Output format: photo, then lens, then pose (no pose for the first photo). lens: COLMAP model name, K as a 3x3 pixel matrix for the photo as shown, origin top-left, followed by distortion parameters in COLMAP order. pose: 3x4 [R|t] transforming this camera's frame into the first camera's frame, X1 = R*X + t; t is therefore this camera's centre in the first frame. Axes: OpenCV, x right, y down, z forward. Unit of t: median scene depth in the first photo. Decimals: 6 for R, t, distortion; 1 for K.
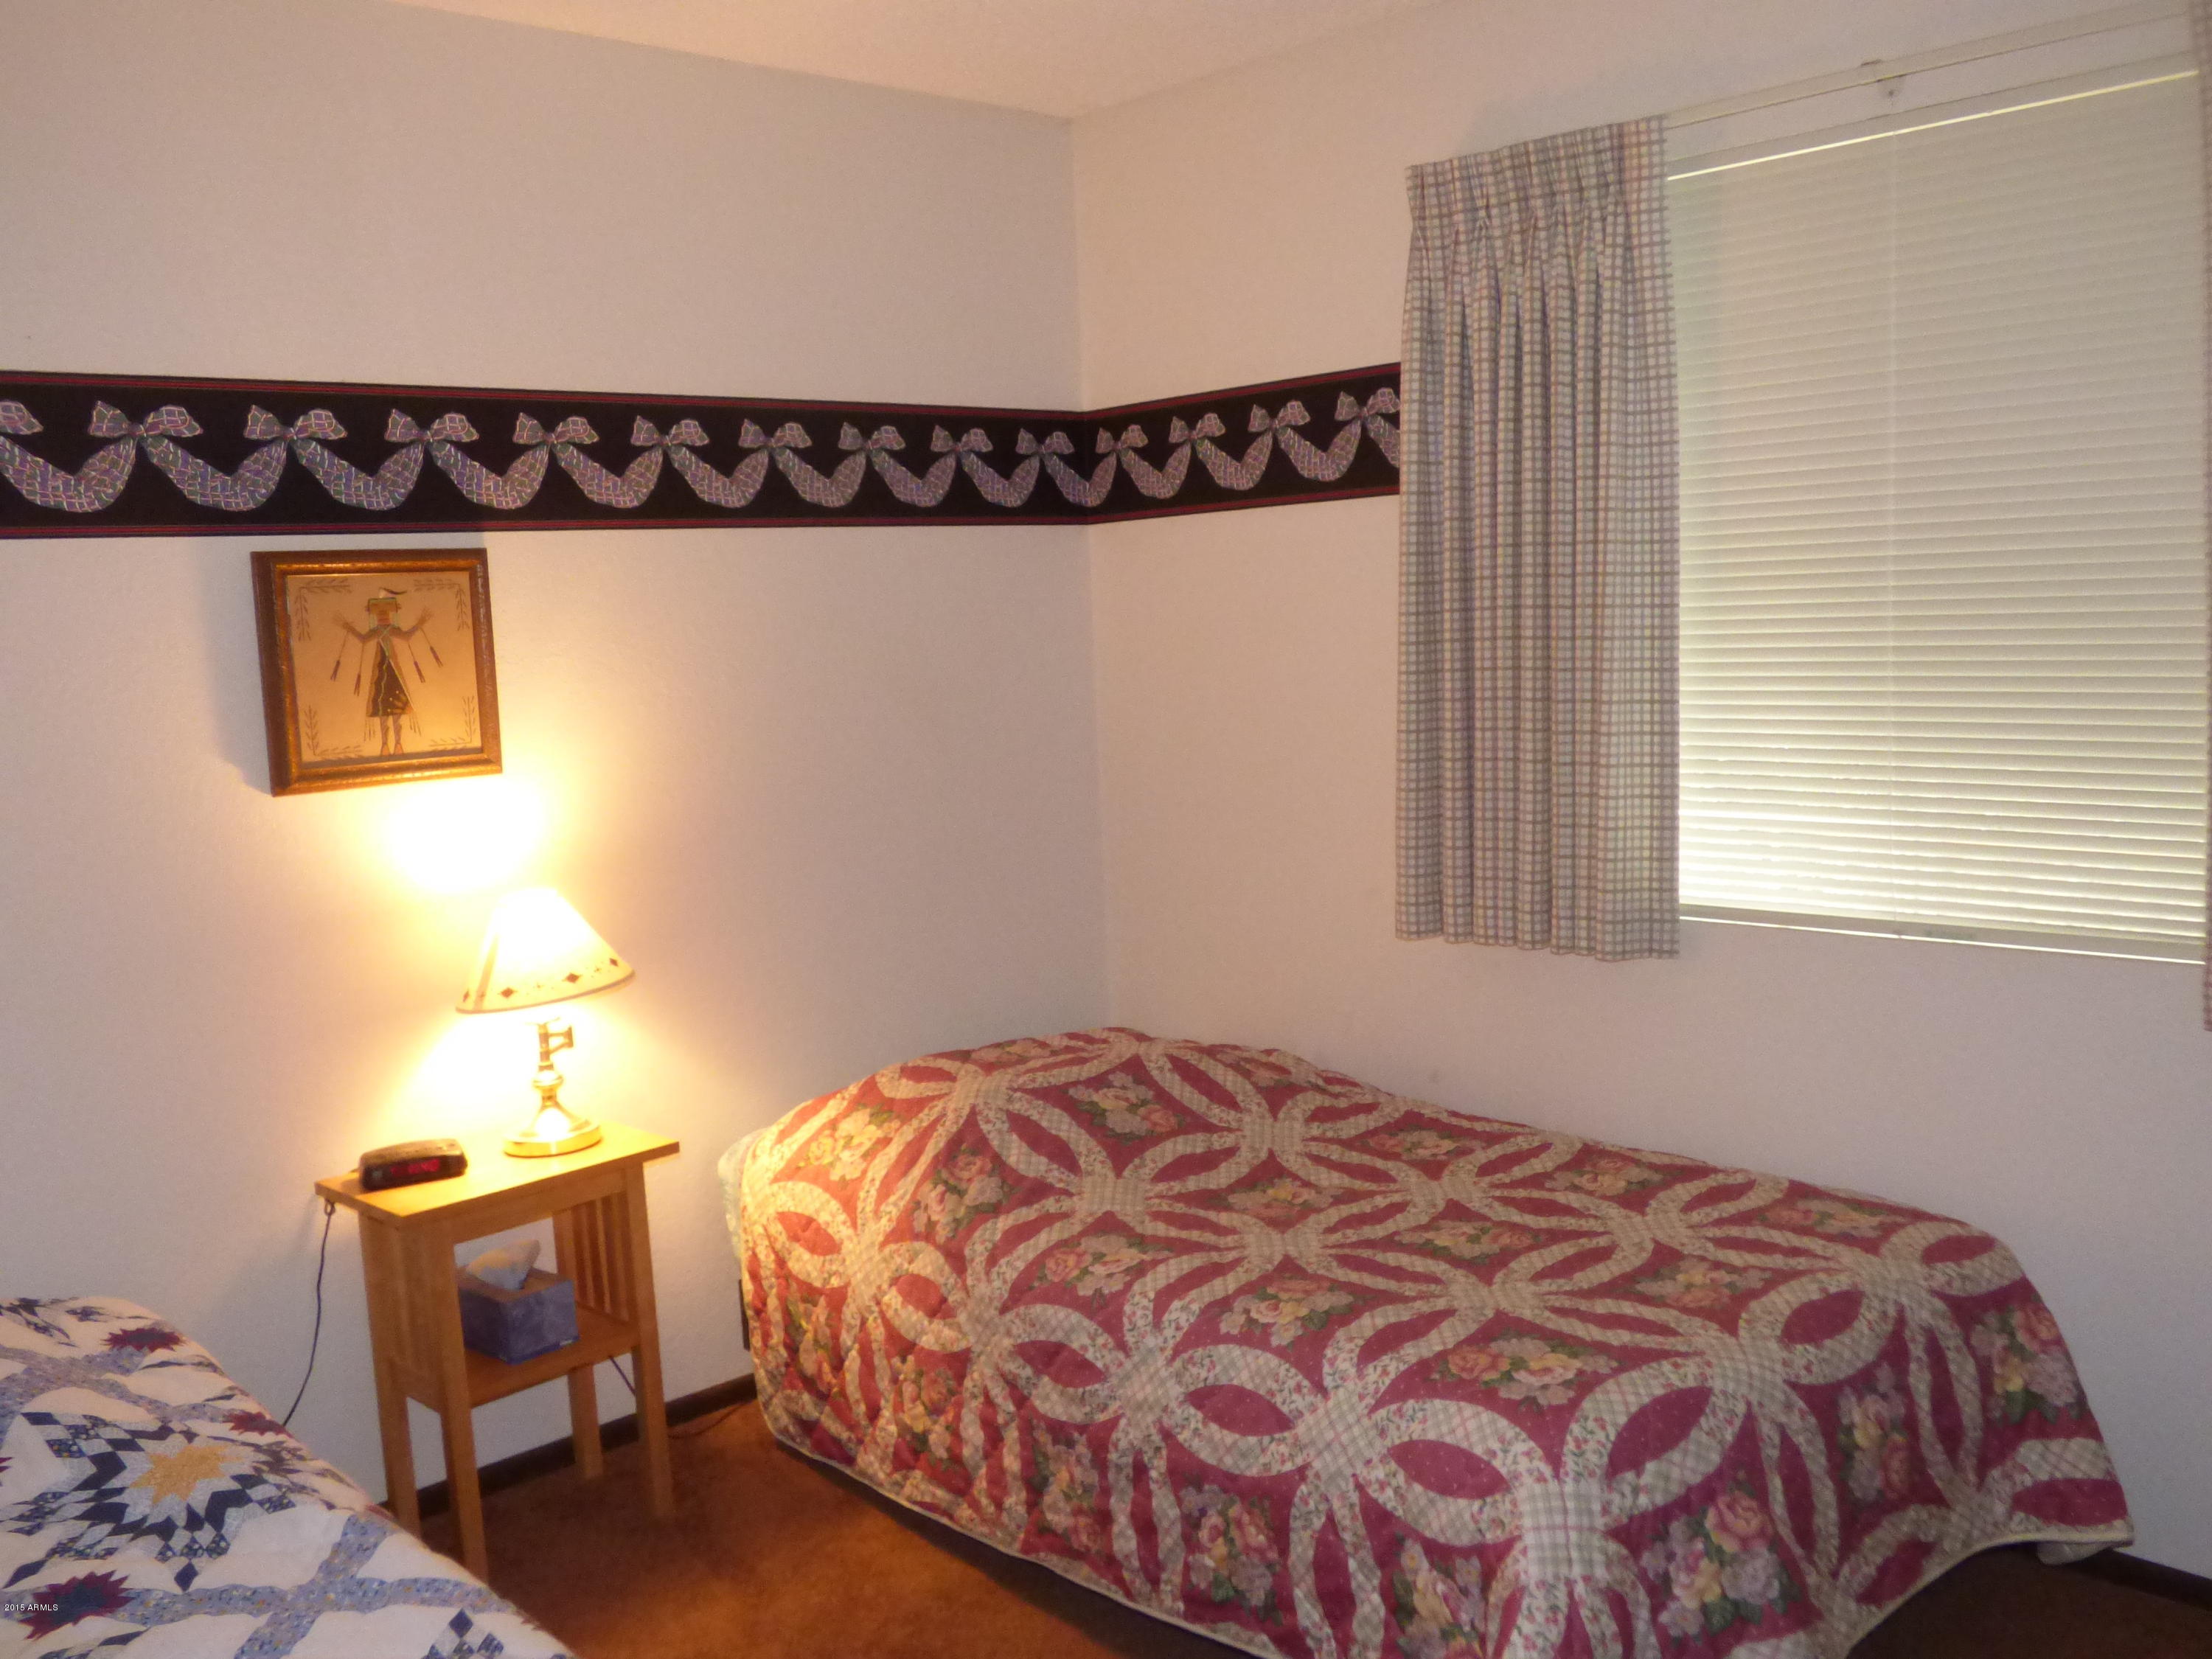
lens RADIAL K [[1948.2, 0, 1106.0], [0, 1948.2, 829.5], [0, 0, 1]] dist [-0.000979, -0.001302]
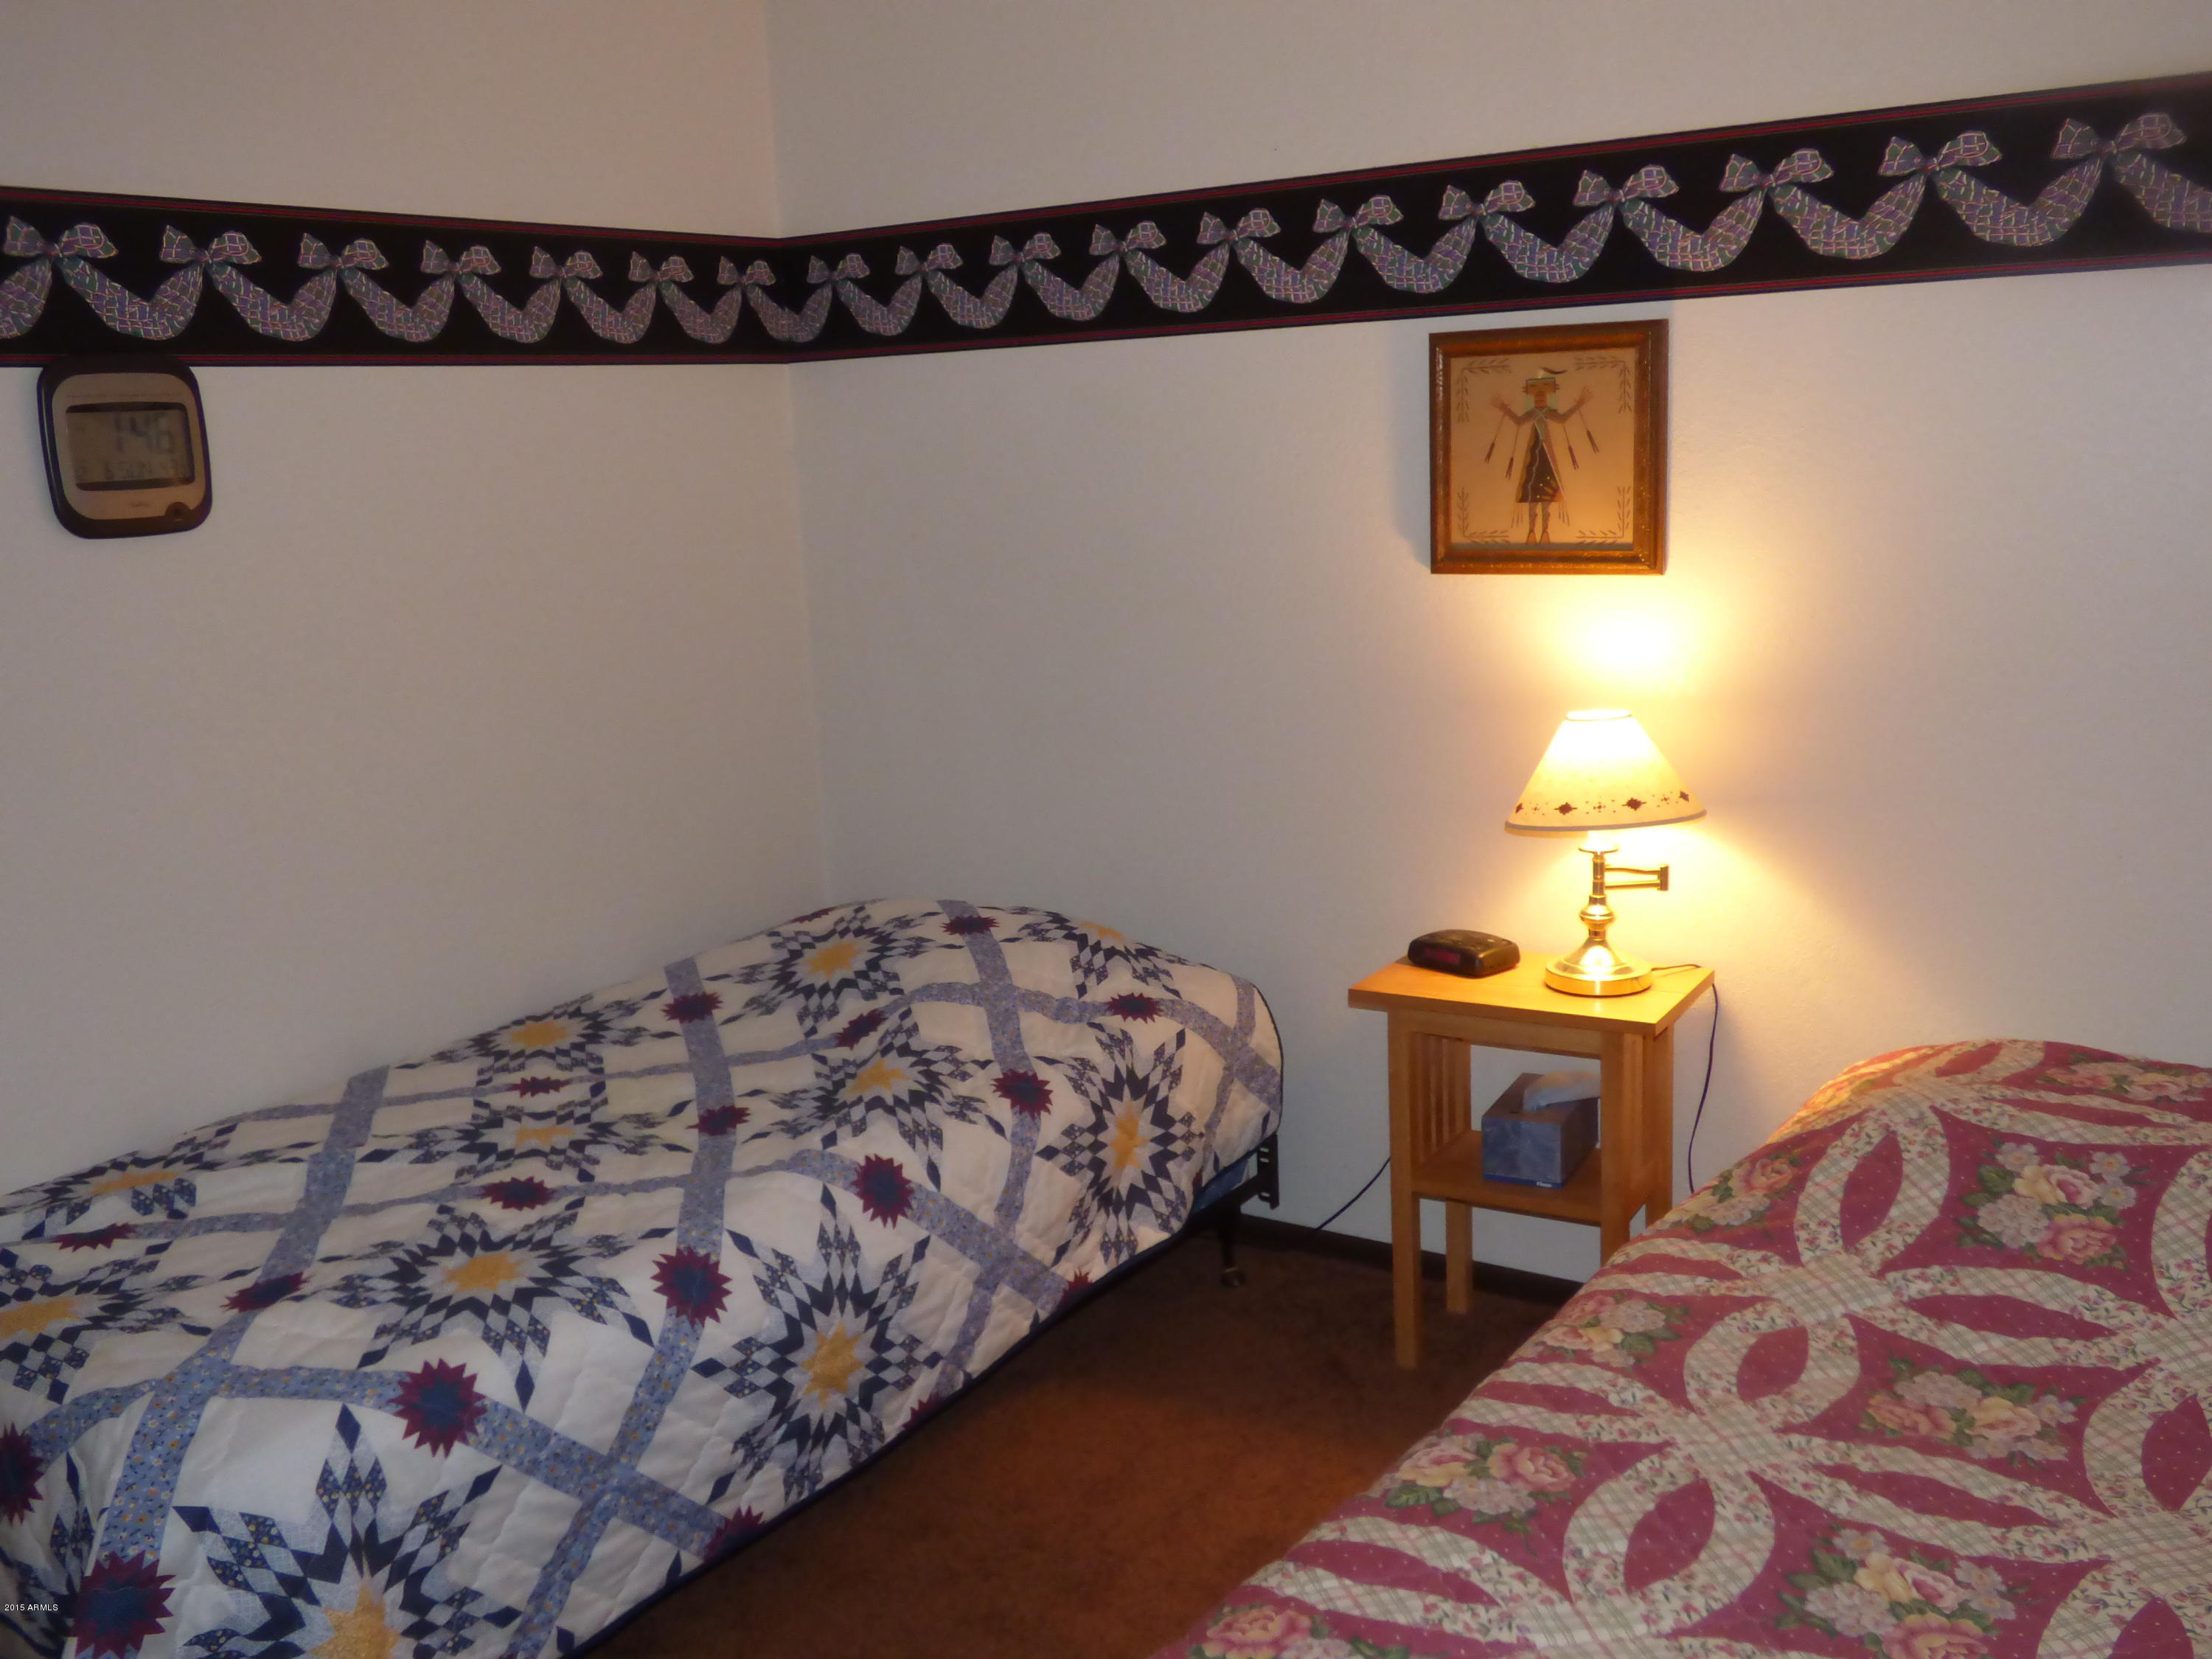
lens RADIAL K [[1967.0, 0, 1106.0], [0, 1967.0, 829.5], [0, 0, 1]] dist [-0.020048, -0.001098]
pose [[0.243755, 0.232805, -0.941480, 0.531959], [-0.082281, 0.972226, 0.219104, -0.096491], [0.966340, 0.024058, 0.256141, 0.549223]]
